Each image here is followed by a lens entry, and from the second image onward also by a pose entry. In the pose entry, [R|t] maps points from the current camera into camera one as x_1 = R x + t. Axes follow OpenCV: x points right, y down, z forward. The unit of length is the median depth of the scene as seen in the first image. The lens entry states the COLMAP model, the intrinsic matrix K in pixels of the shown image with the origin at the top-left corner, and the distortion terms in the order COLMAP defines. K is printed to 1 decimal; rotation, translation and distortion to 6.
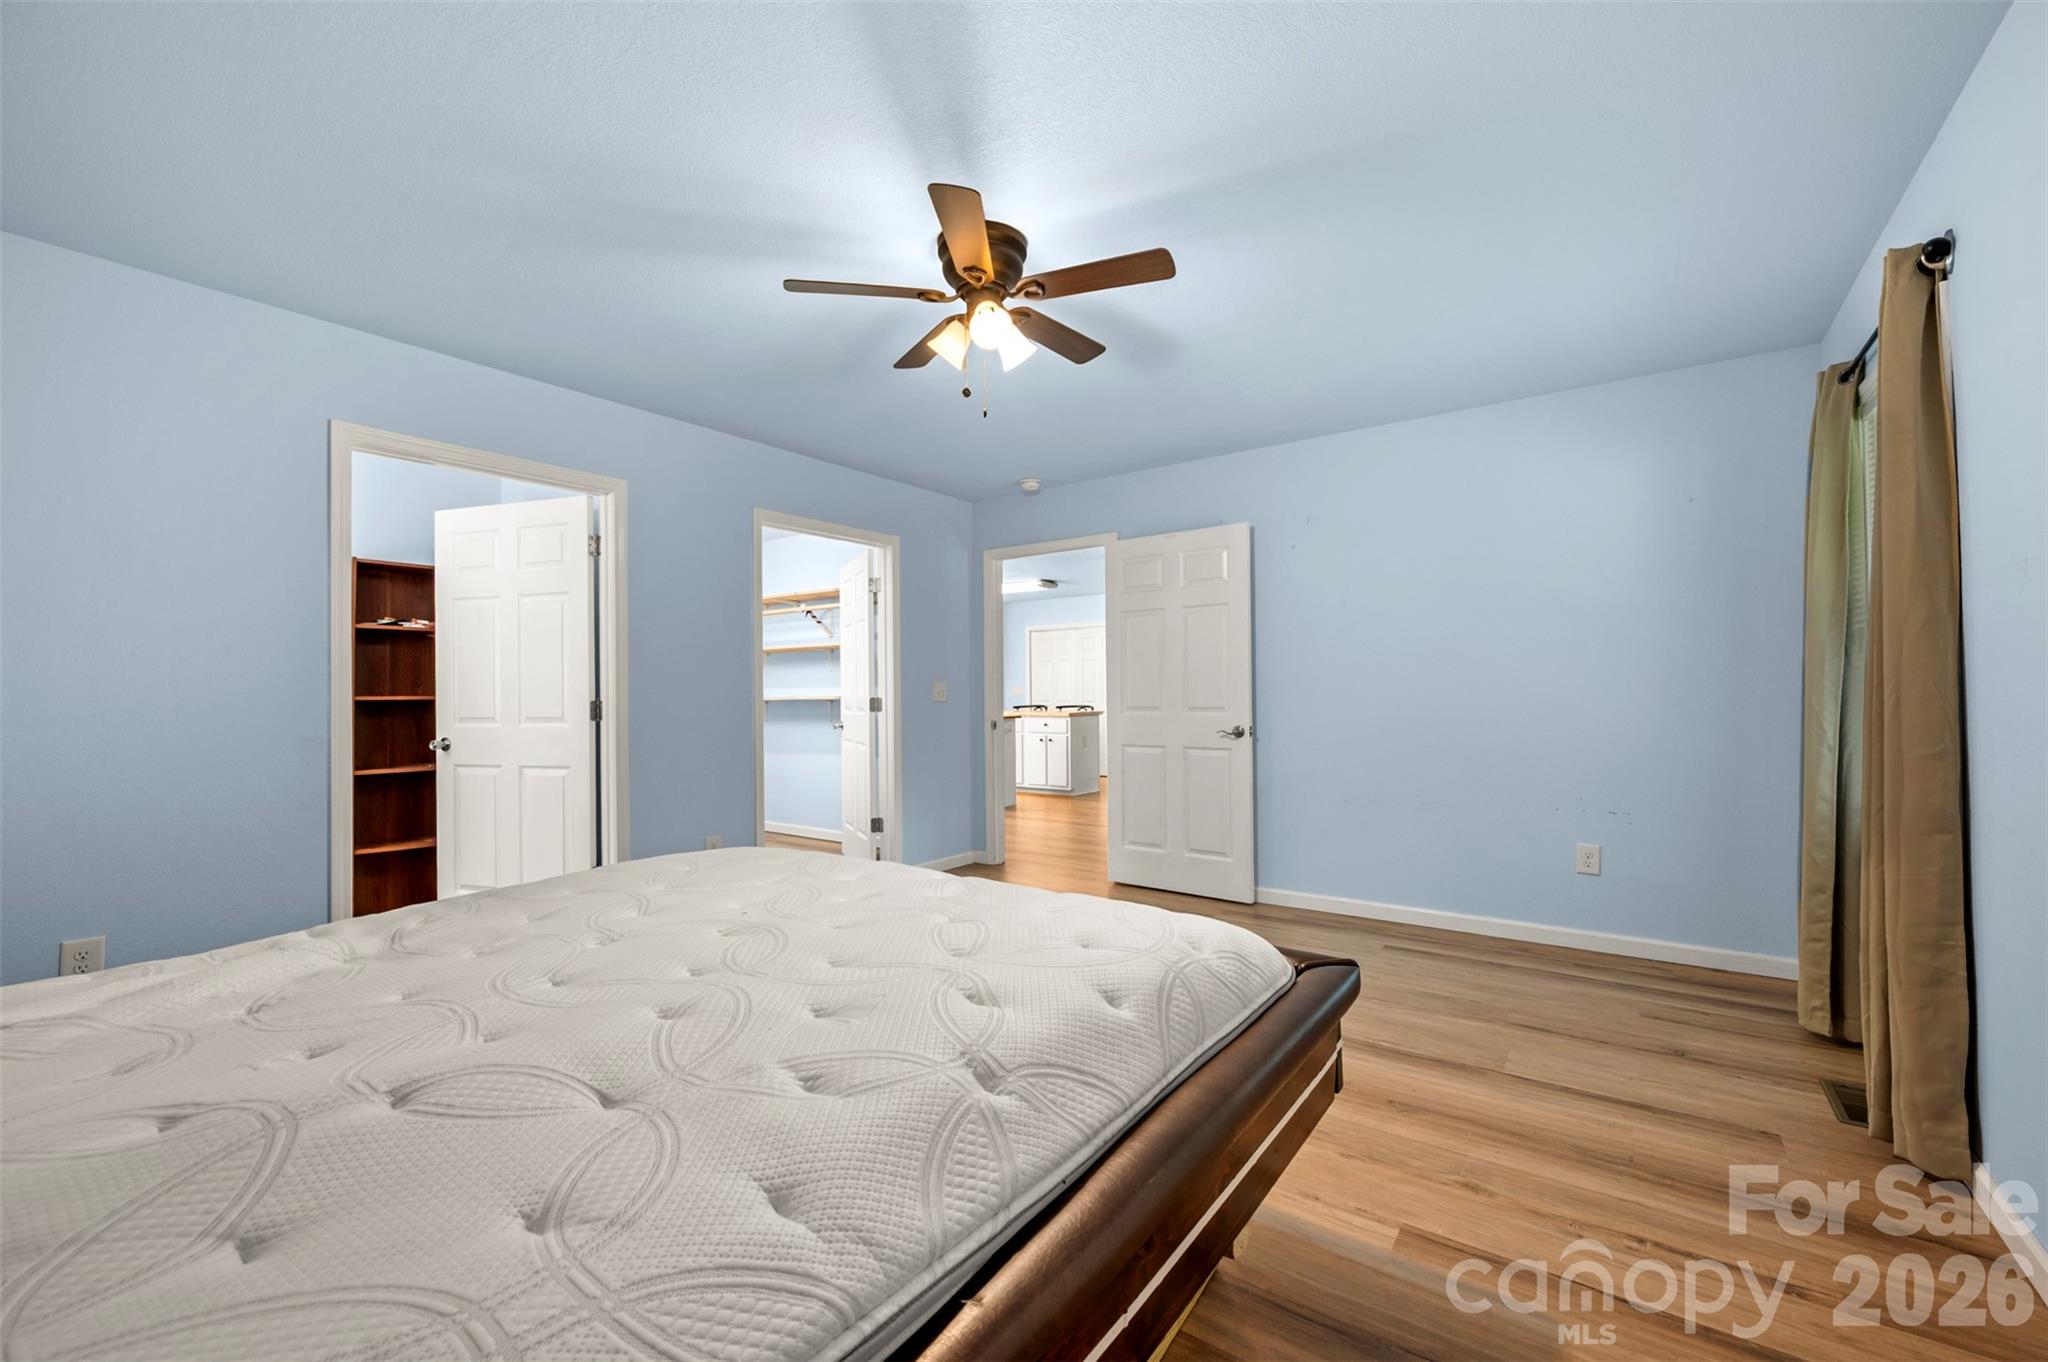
lens RADIAL K [[821.6, 0, 1027.7], [0, 821.6, 692.0], [0, 0, 1]] dist [0.001337, 0.000435]
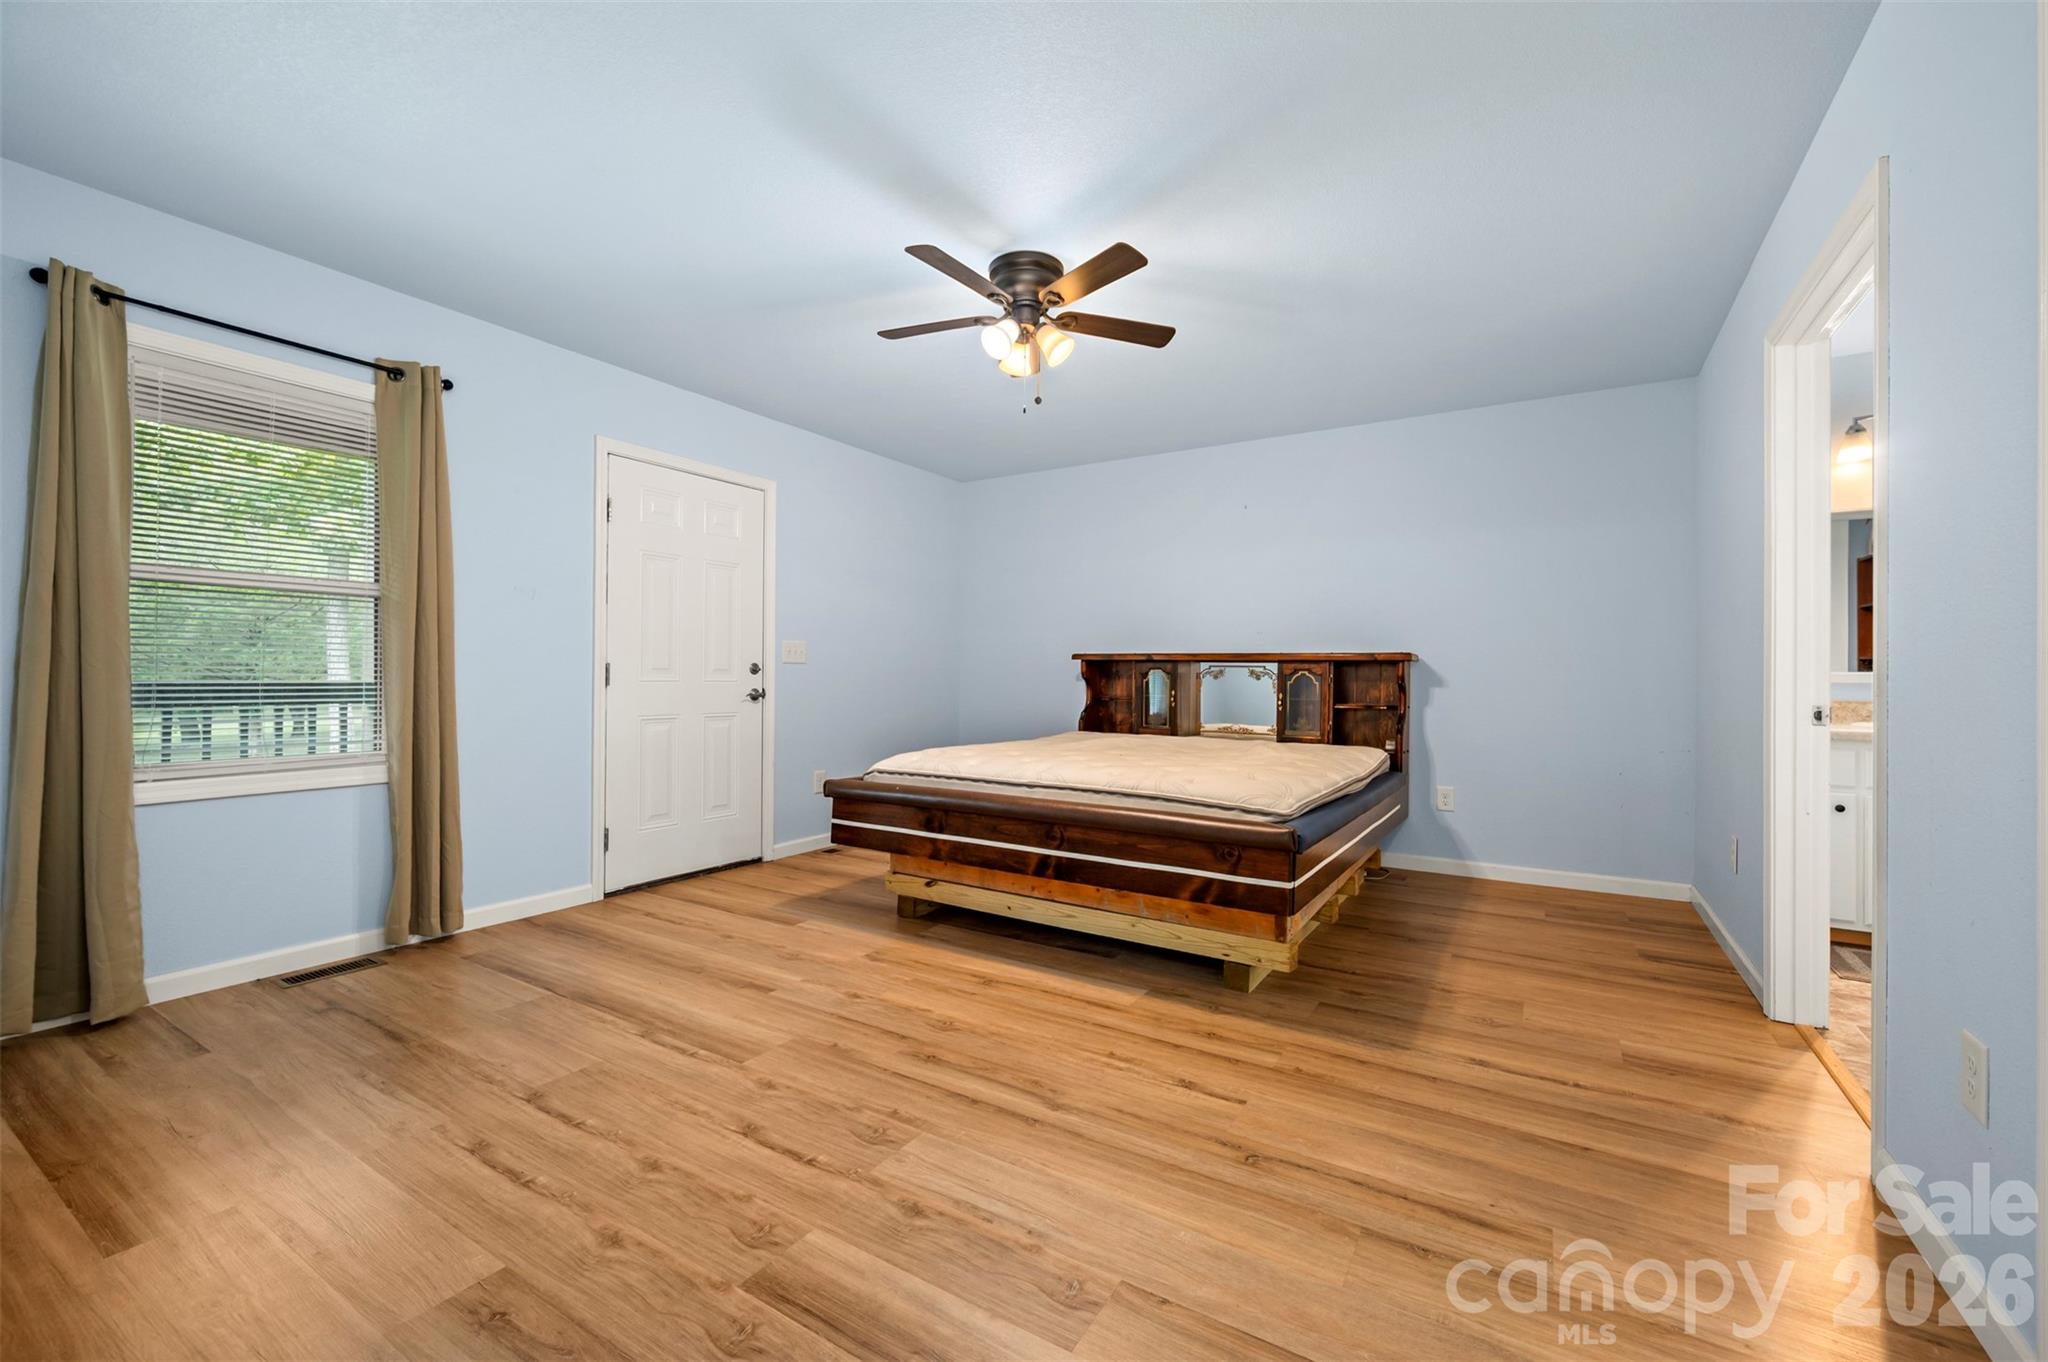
lens RADIAL K [[821.6, 0, 1027.7], [0, 821.6, 692.0], [0, 0, 1]] dist [0.001337, 0.000435]
pose [[-0.996754, -0.000065, -0.080506, 0.038267], [-0.001148, 0.999910, 0.013399, 0.046806], [0.080498, 0.013448, -0.996664, 2.182255]]
